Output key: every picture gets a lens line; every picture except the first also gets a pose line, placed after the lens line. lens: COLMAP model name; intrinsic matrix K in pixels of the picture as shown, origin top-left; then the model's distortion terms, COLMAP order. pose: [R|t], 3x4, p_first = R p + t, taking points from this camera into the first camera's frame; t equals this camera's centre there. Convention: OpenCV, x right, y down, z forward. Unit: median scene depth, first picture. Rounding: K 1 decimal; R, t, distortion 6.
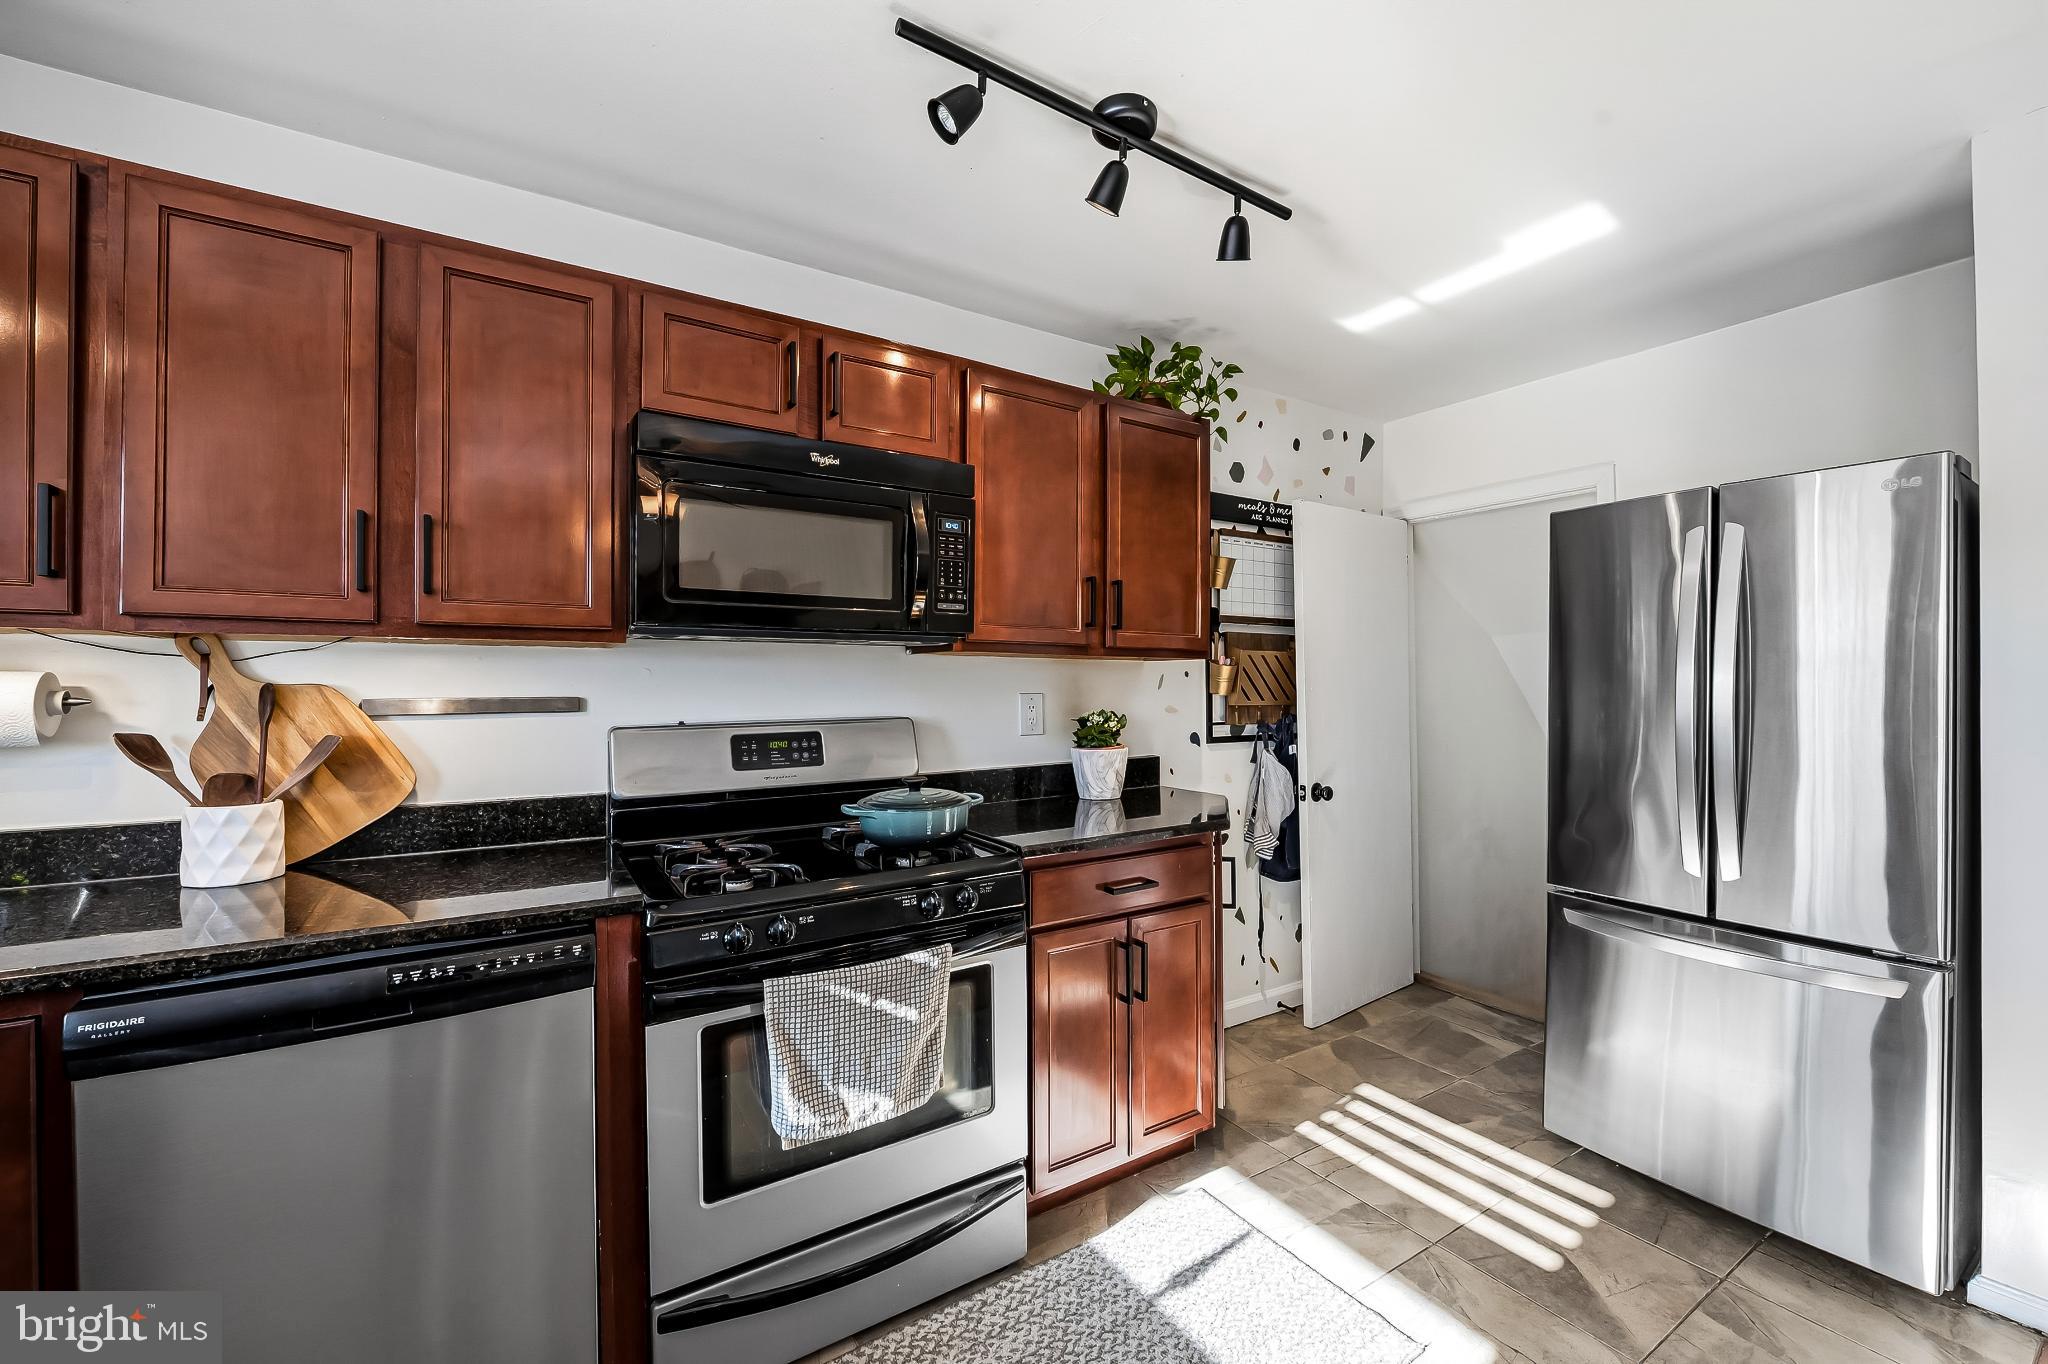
lens RADIAL K [[826.1, 0, 1020.2], [0, 826.1, 679.6], [0, 0, 1]] dist [-0.005754, -0.000235]
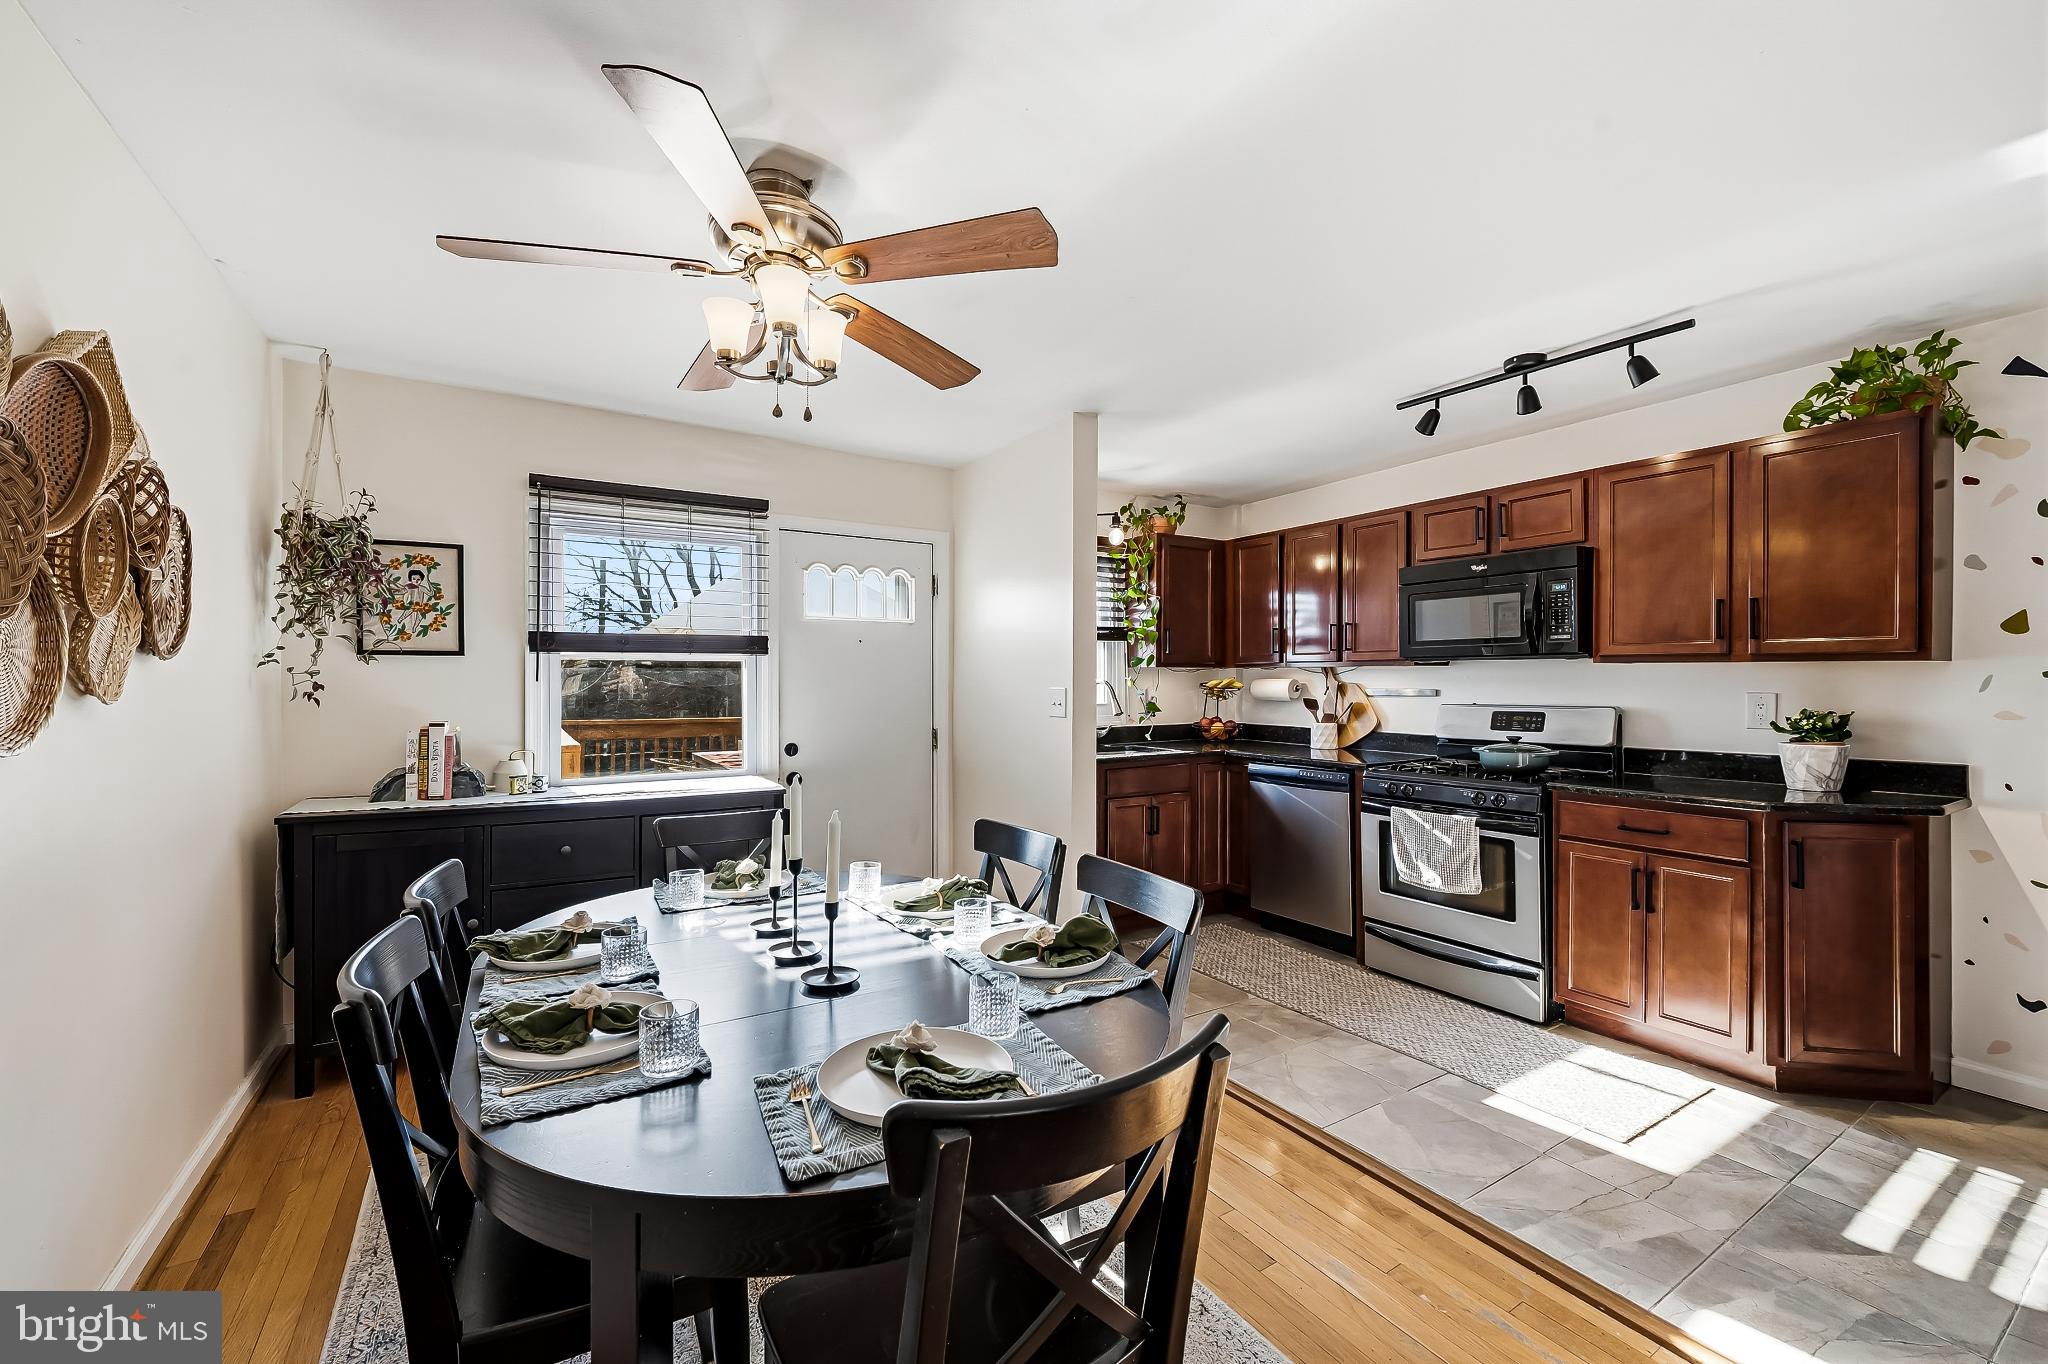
lens RADIAL K [[820.7, 0, 1024.0], [0, 820.7, 682.0], [0, 0, 1]] dist [-0.006825, -0.000173]
pose [[-0.014474, 0.004094, -0.999887, 1.884402], [0.006017, 0.999974, 0.004007, -0.015028], [0.999877, -0.005959, -0.014498, -0.039335]]
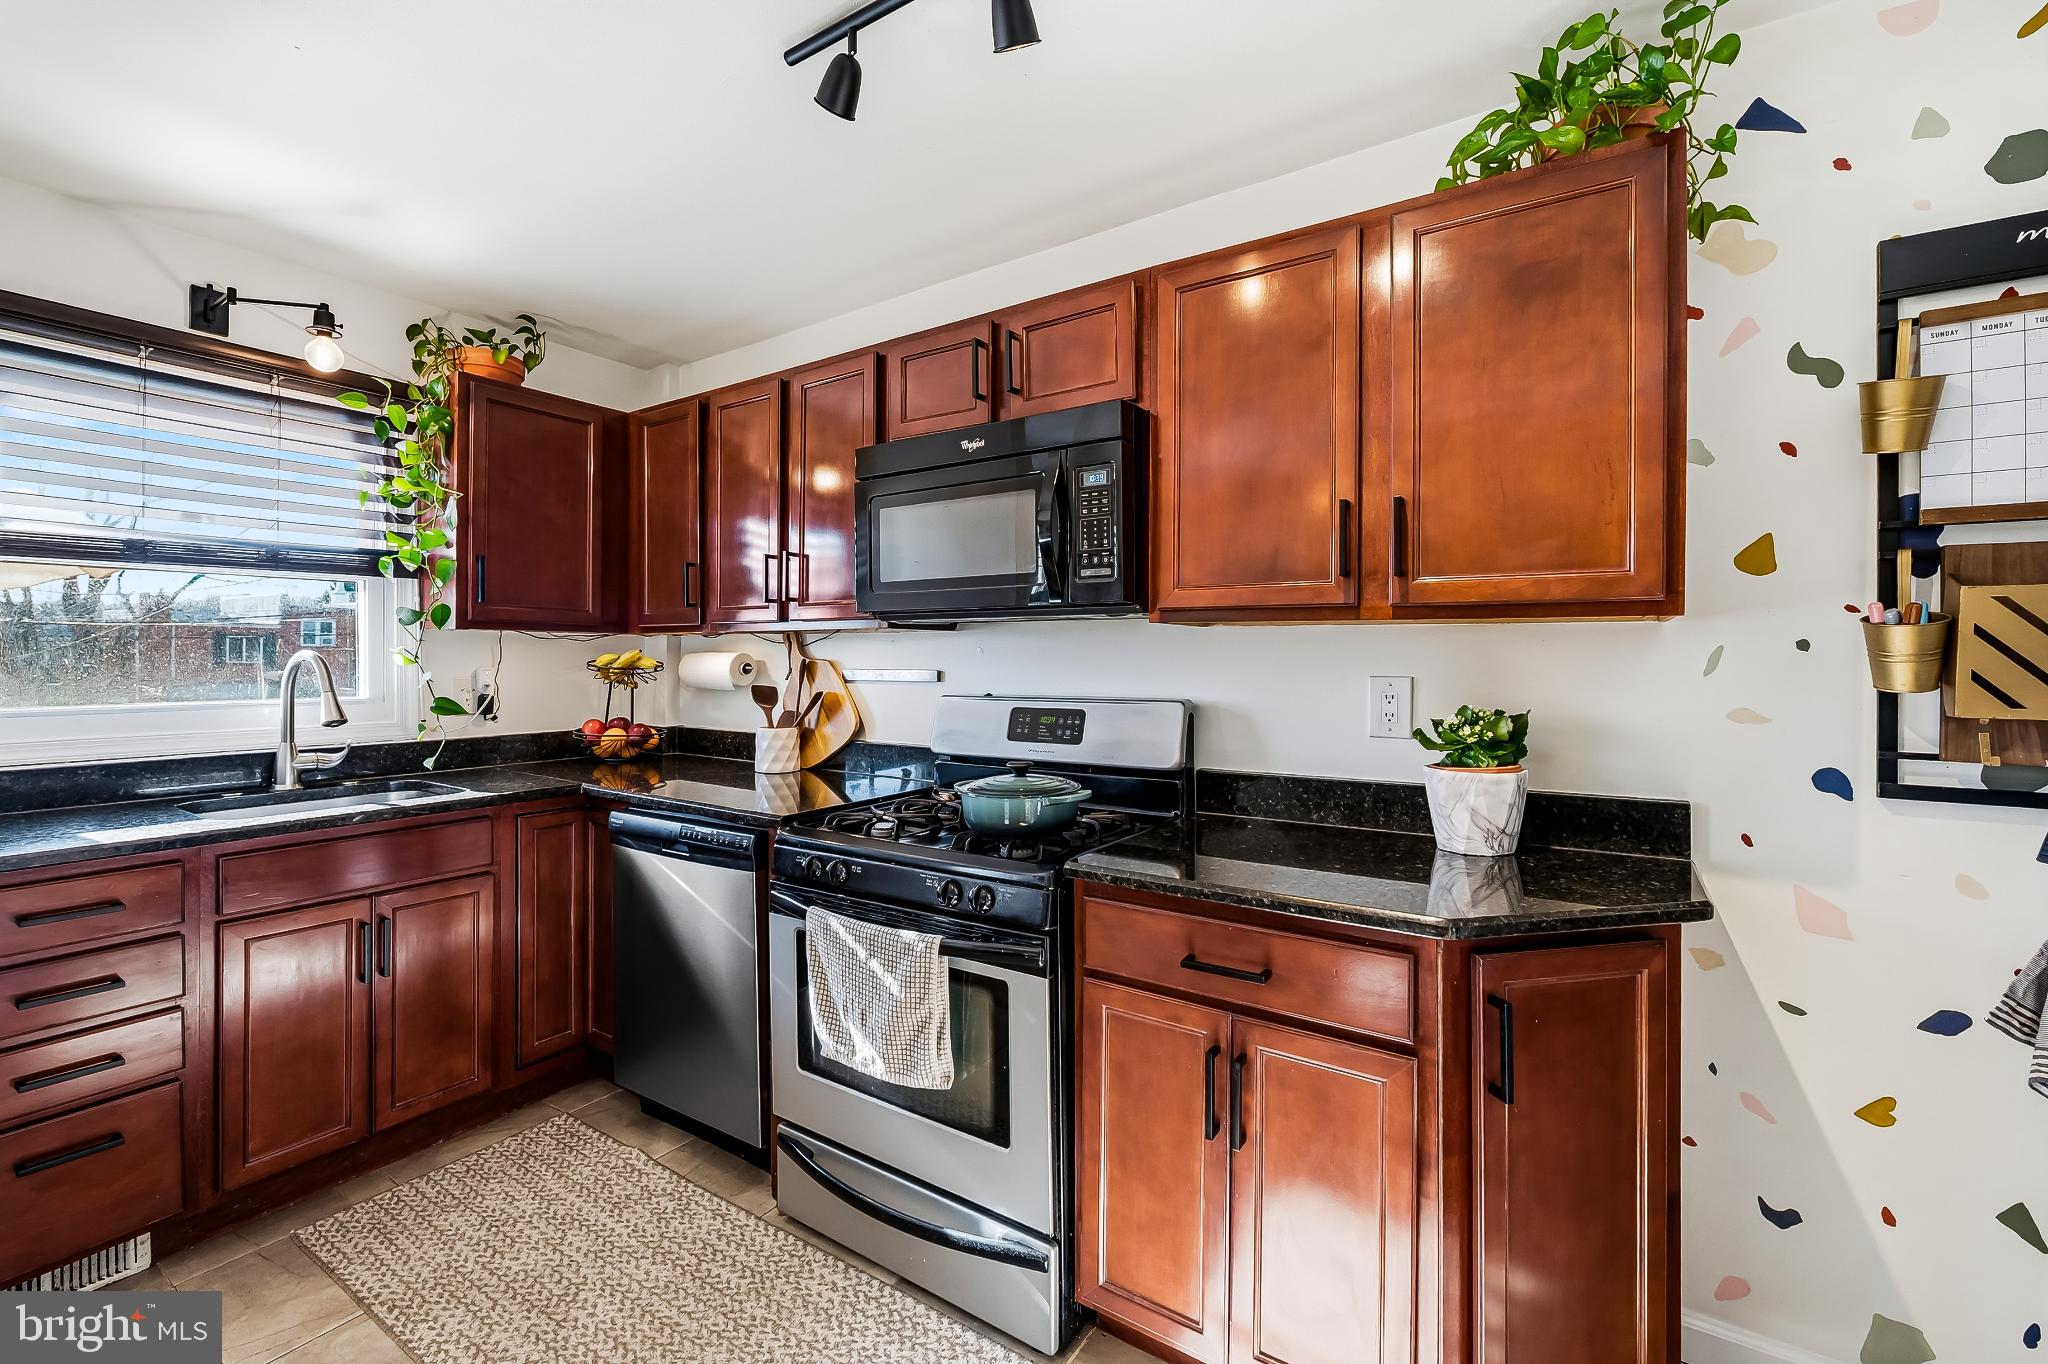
lens RADIAL K [[854.8, 0, 1026.8], [0, 854.8, 657.7], [0, 0, 1]] dist [-0.002168, -0.000320]
pose [[0.401707, 0.002447, -0.915765, 0.860796], [0.001935, 0.999992, 0.003521, -0.003075], [0.915766, -0.003187, 0.401699, 0.703333]]
